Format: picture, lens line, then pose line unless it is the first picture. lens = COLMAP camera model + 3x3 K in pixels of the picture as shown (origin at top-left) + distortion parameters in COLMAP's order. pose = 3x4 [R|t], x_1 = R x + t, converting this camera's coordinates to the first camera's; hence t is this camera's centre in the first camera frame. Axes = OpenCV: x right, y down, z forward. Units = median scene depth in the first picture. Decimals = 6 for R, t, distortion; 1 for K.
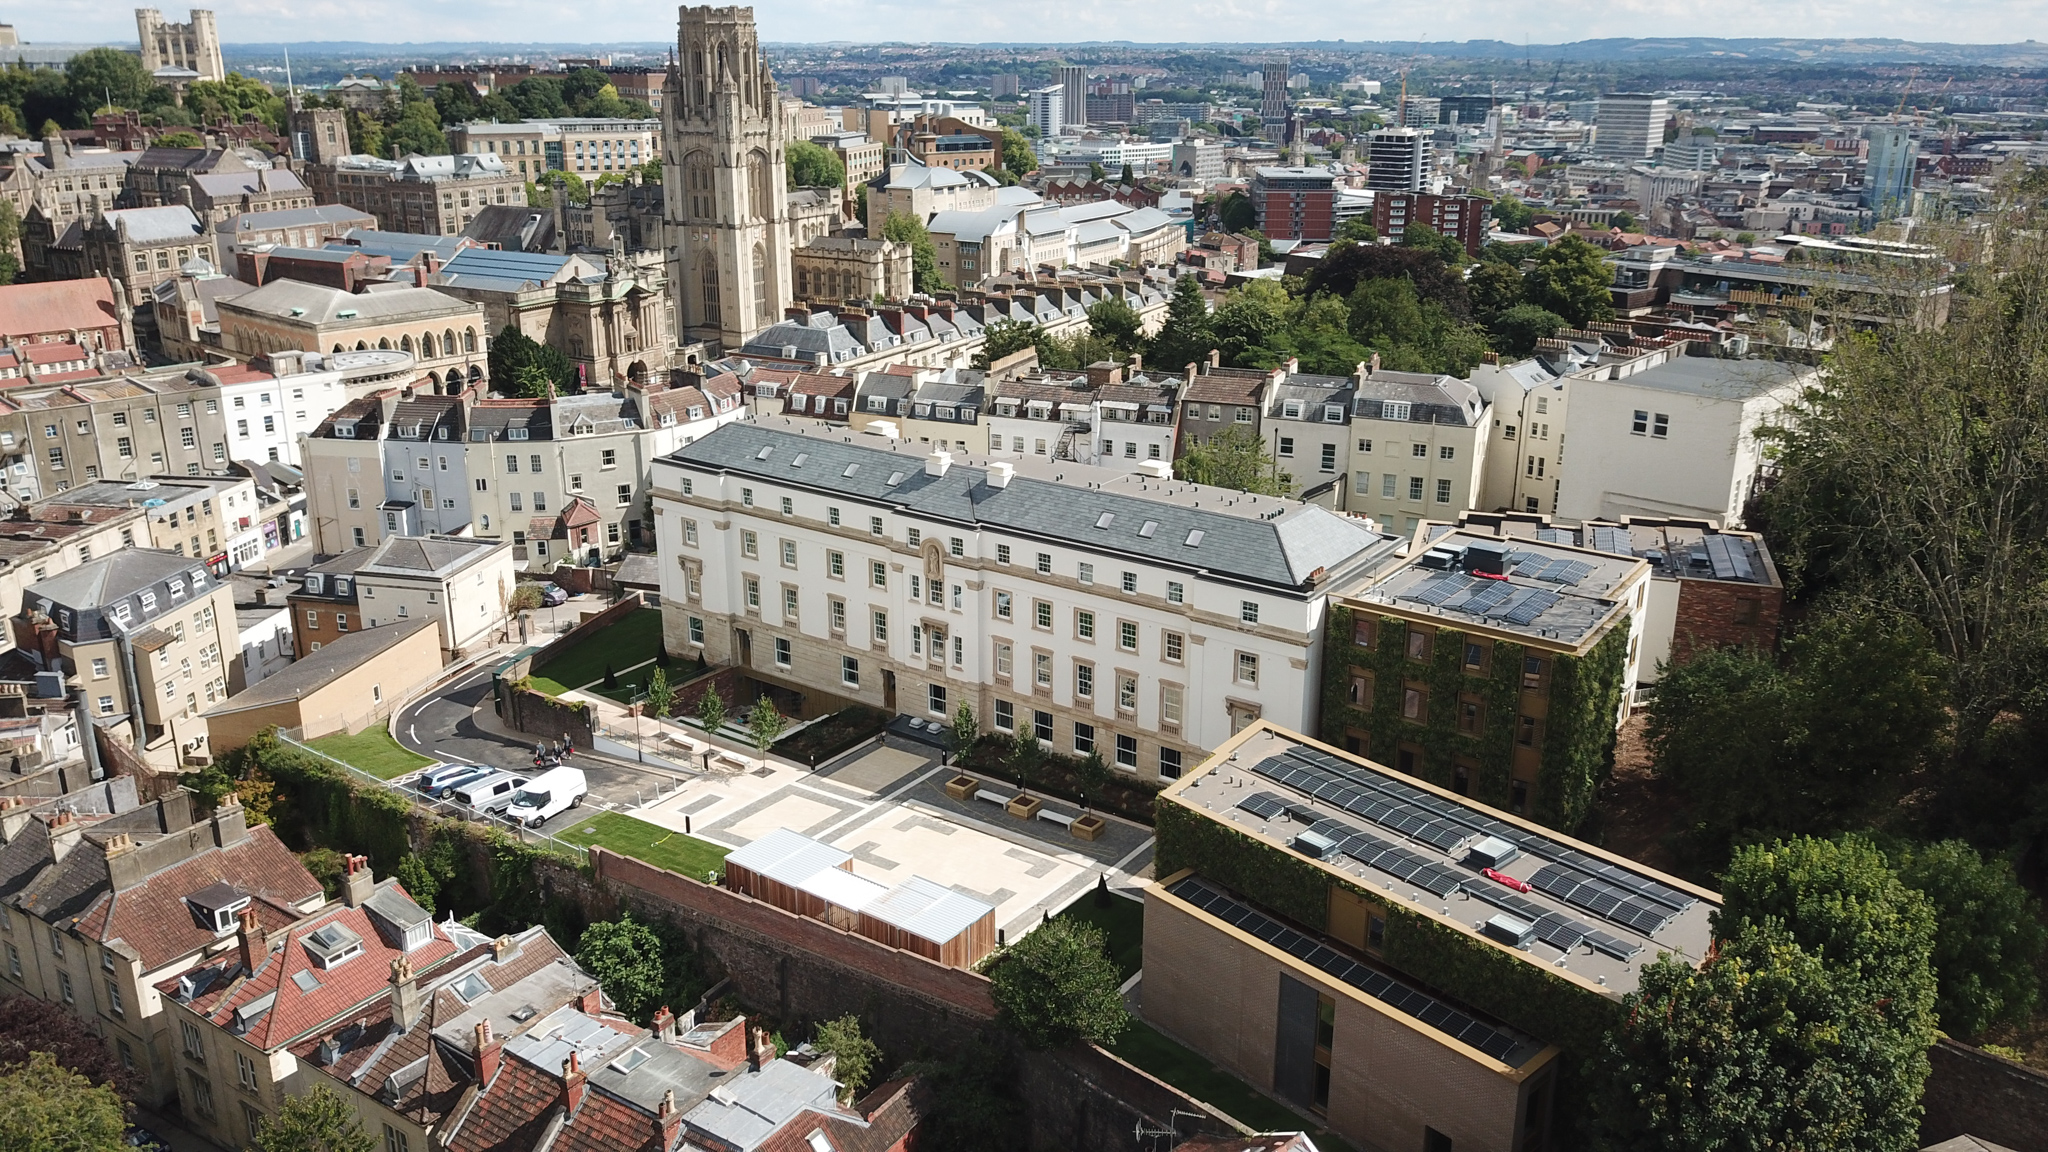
lens RADIAL K [[1558.7, 0, 1024.0], [0, 1558.7, 576.0], [0, 0, 1]] dist [0.056661, -0.109947]
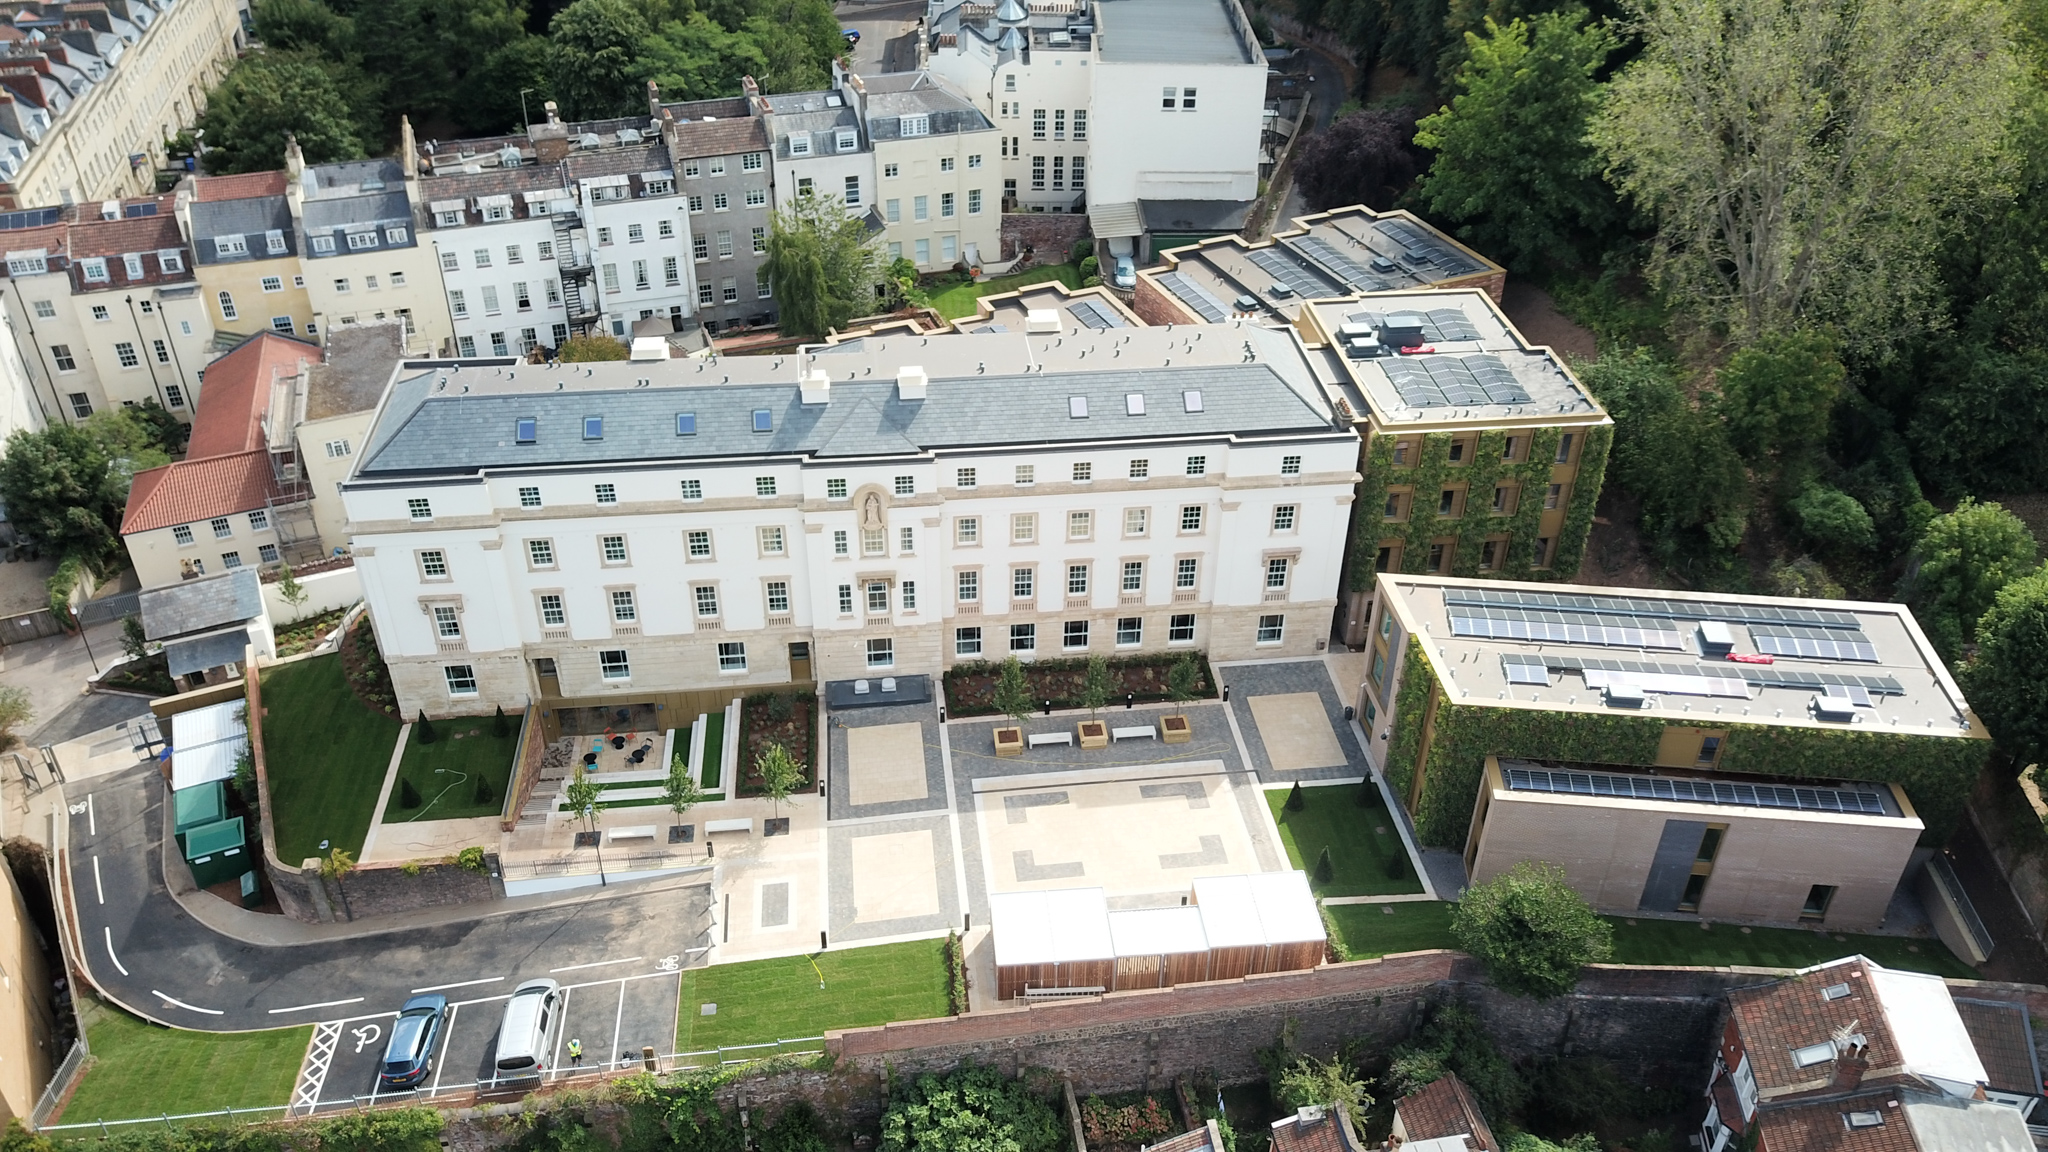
lens RADIAL K [[1569.1, 0, 1024.0], [0, 1569.1, 576.0], [0, 0, 1]] dist [0.002396, -0.003094]
pose [[0.738287, -0.379036, 0.557910, -0.442663], [0.202442, 0.913552, 0.352761, -0.236136], [-0.643389, -0.147495, 0.751196, 0.302642]]
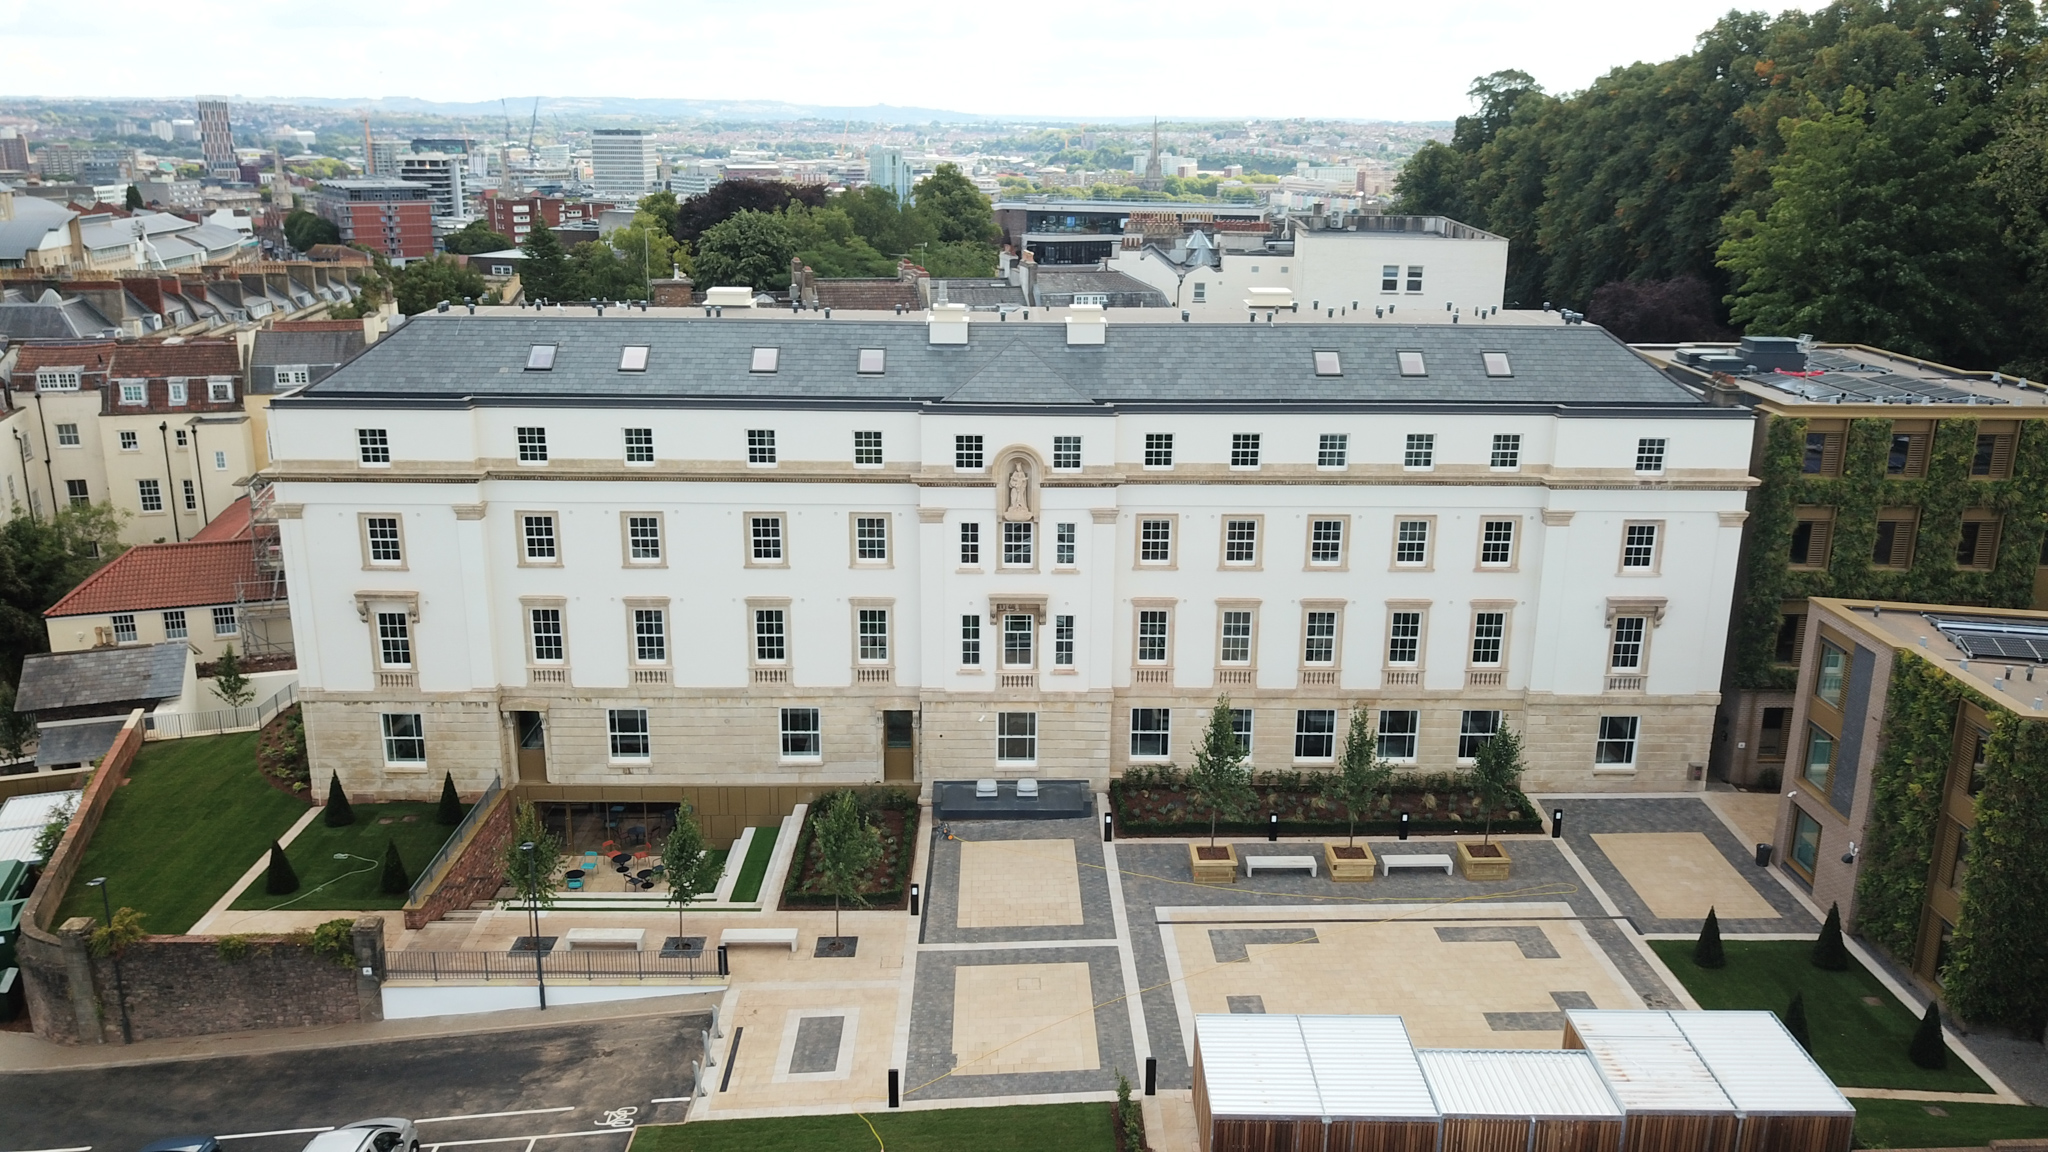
lens RADIAL K [[1569.1, 0, 1024.0], [0, 1569.1, 576.0], [0, 0, 1]] dist [0.002396, -0.003094]
pose [[0.802760, -0.159668, 0.574529, -0.358534], [0.179914, 0.983438, 0.021923, 0.009081], [-0.568514, 0.085767, 0.818191, 0.510328]]
